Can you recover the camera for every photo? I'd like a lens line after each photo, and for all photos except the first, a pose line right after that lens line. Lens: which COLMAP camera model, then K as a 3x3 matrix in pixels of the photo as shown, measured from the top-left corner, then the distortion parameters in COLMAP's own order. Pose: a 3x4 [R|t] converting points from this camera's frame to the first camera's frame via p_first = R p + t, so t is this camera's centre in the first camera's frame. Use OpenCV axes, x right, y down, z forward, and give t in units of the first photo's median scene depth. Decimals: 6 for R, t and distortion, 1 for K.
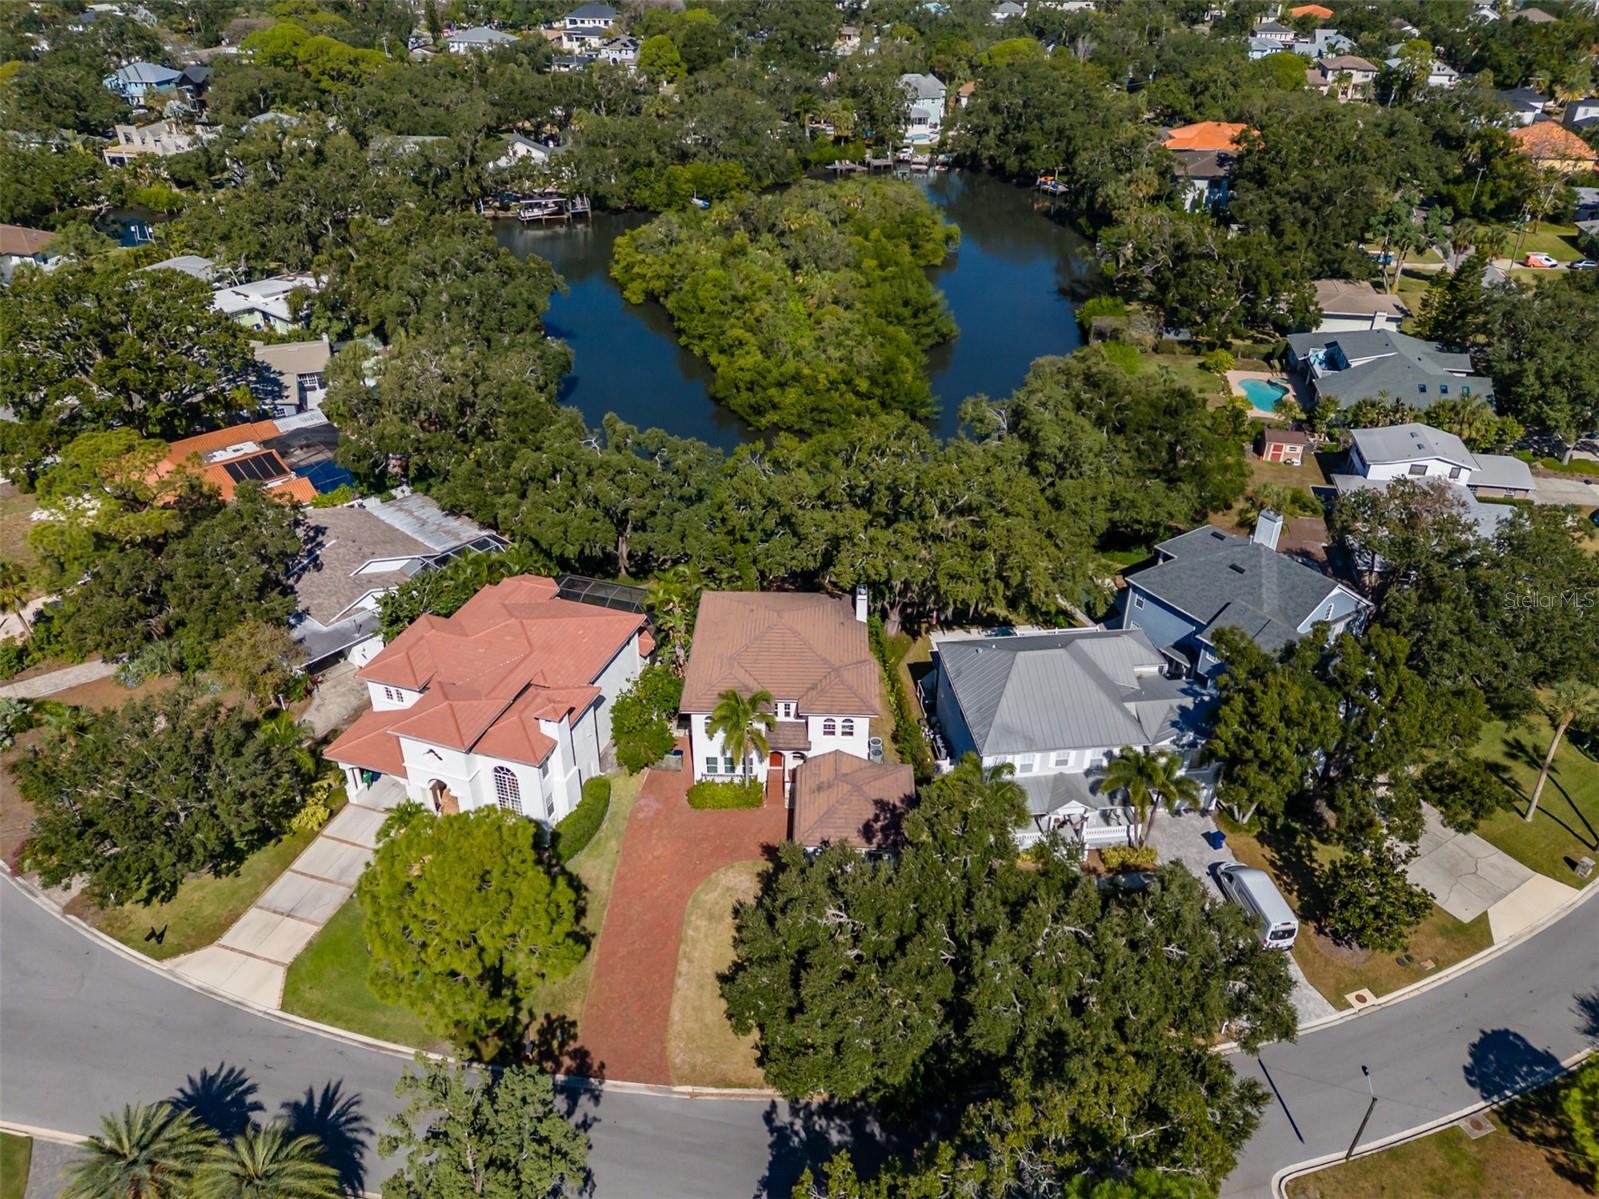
lens RADIAL K [[1169.3, 0, 798.8], [0, 1169.3, 594.4], [0, 0, 1]] dist [0.086261, -0.092014]
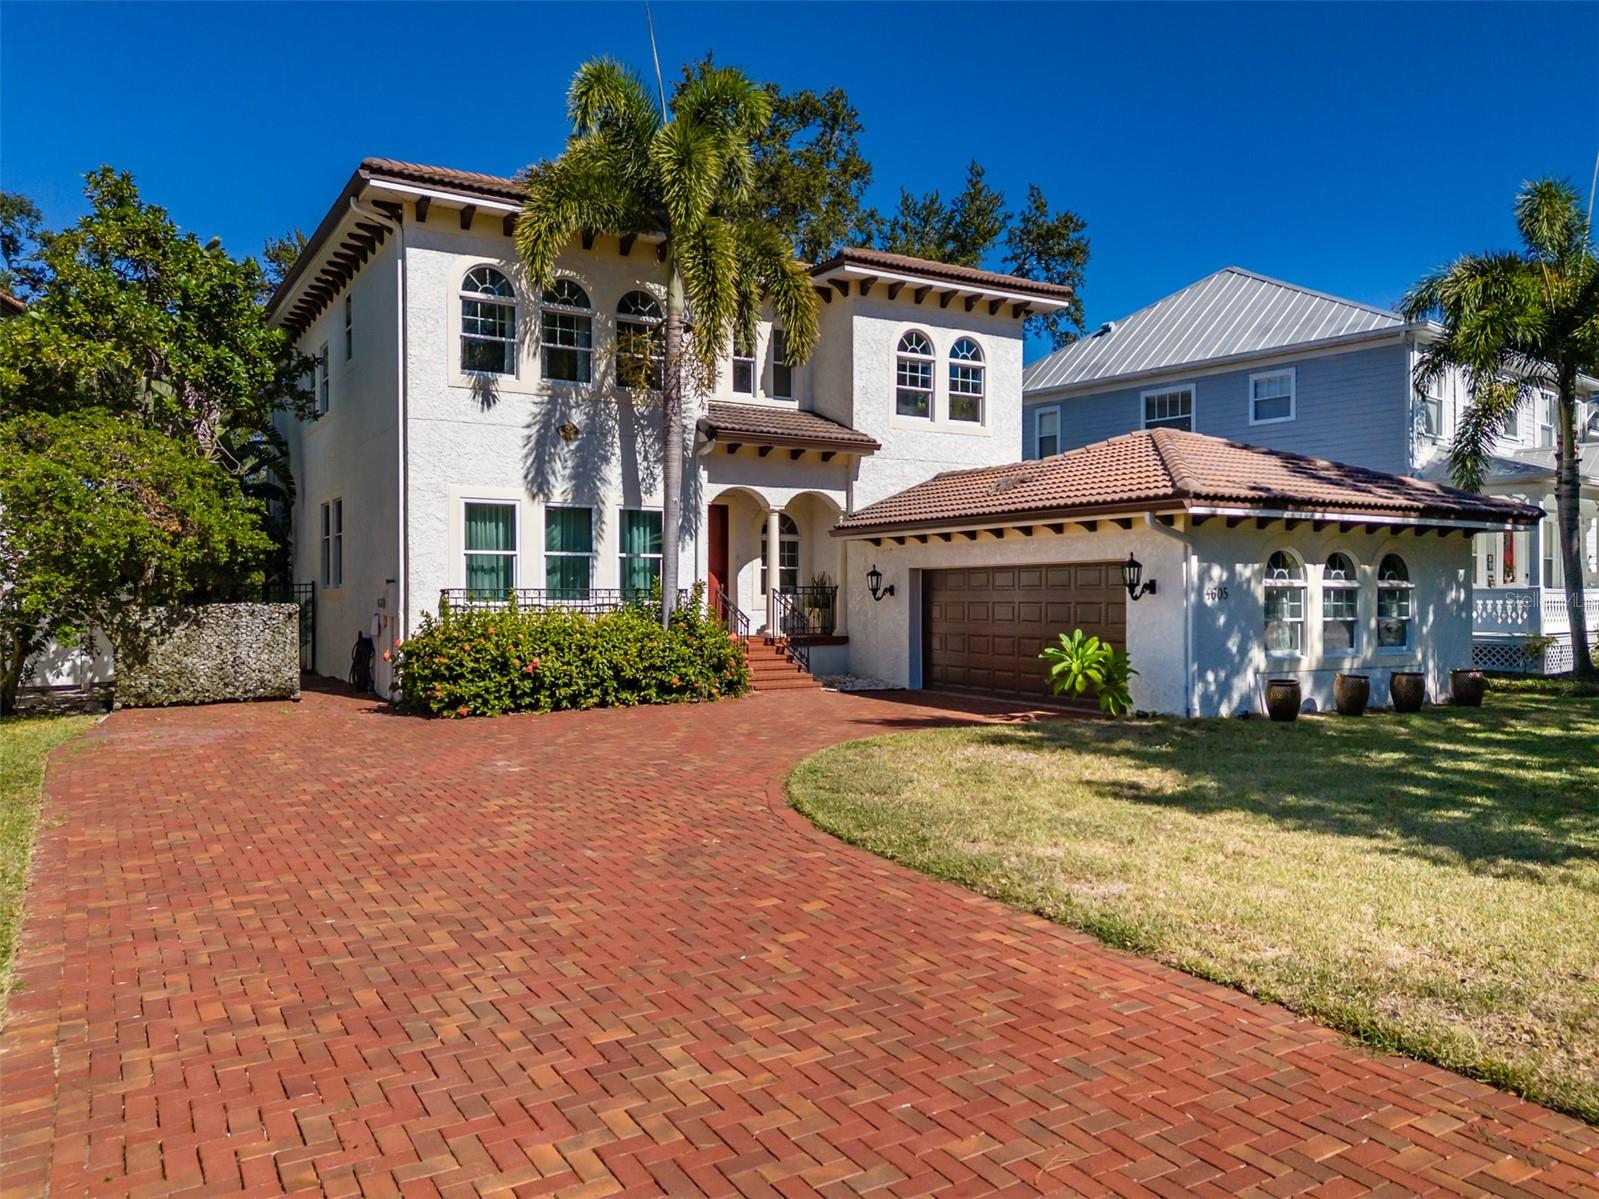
lens RADIAL K [[1163.7, 0, 799.5], [0, 1163.7, 599.5], [0, 0, 1]] dist [0.098923, -0.108062]
pose [[0.835779, -0.006034, 0.549034, -0.119297], [0.291673, 0.852064, -0.434641, 0.216420], [-0.465189, 0.523402, 0.713897, 0.667105]]
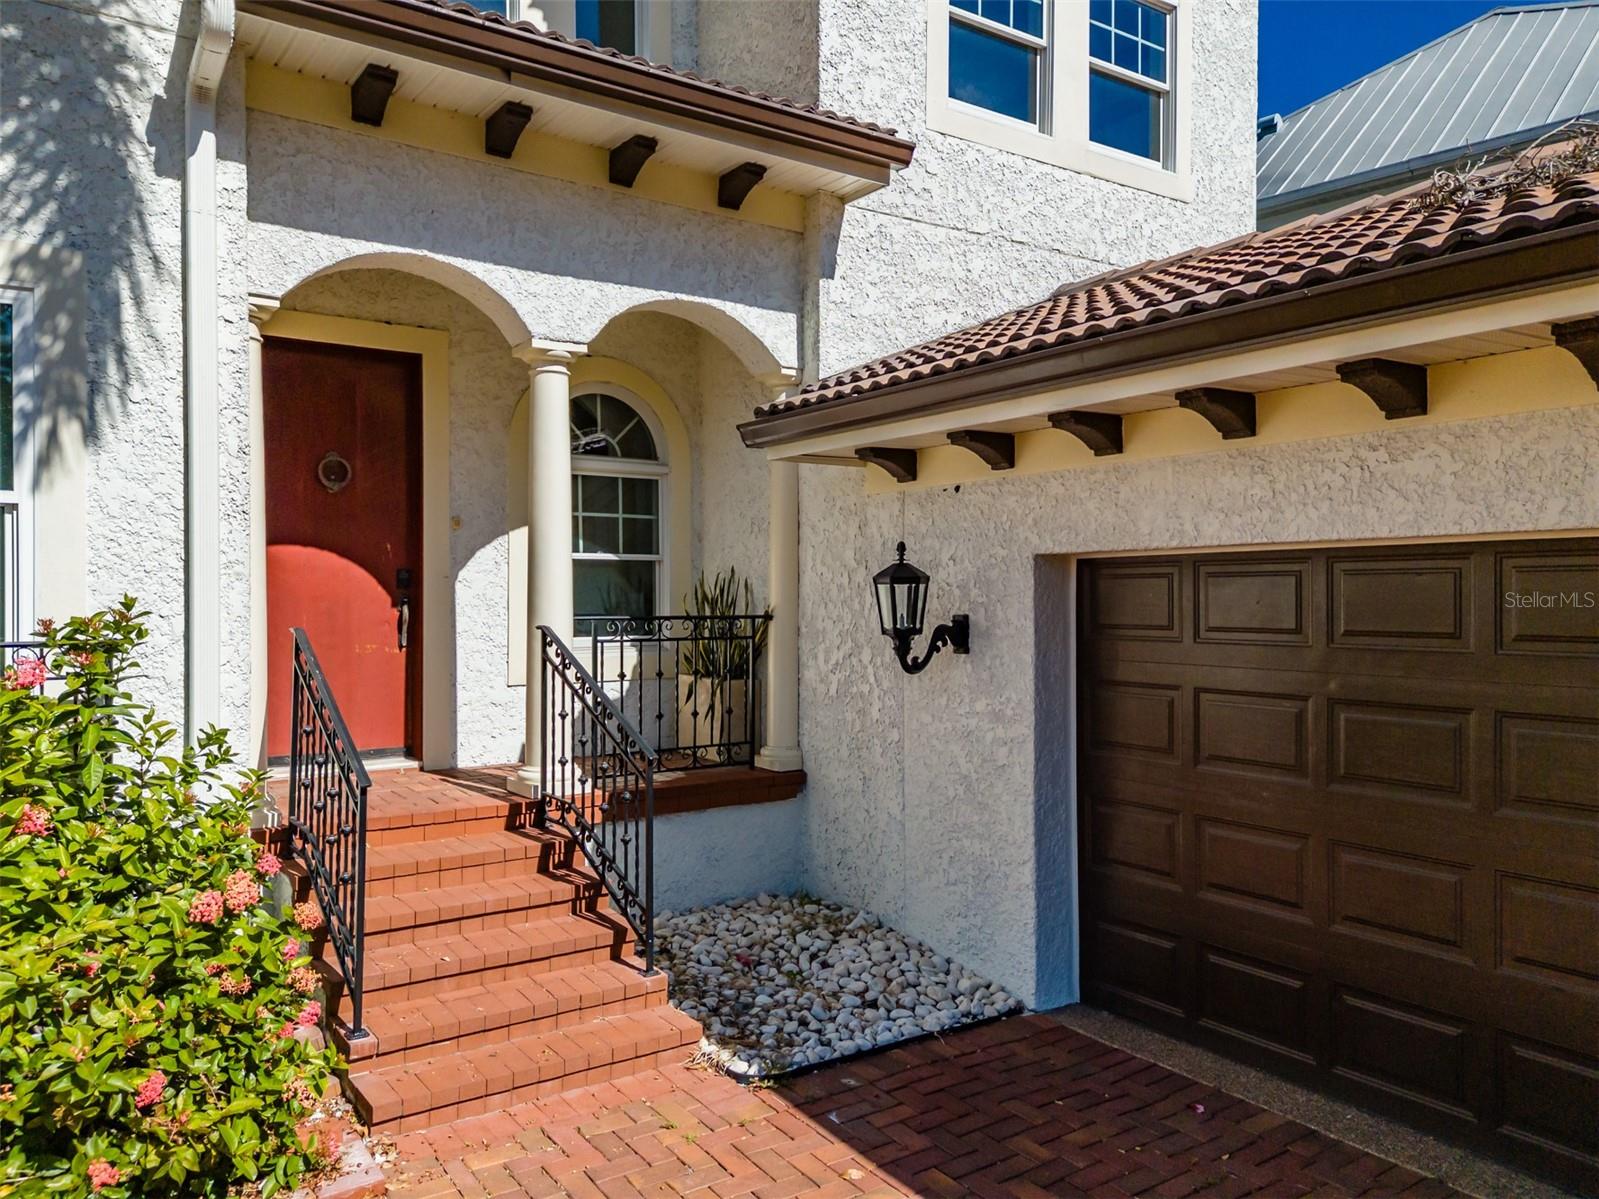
lens RADIAL K [[1169.3, 0, 798.8], [0, 1169.3, 594.4], [0, 0, 1]] dist [0.086261, -0.092014]
pose [[0.808576, -0.002320, 0.588388, -0.034272], [0.312343, 0.849157, -0.425881, 0.151588], [-0.498646, 0.528136, 0.687332, 0.767568]]
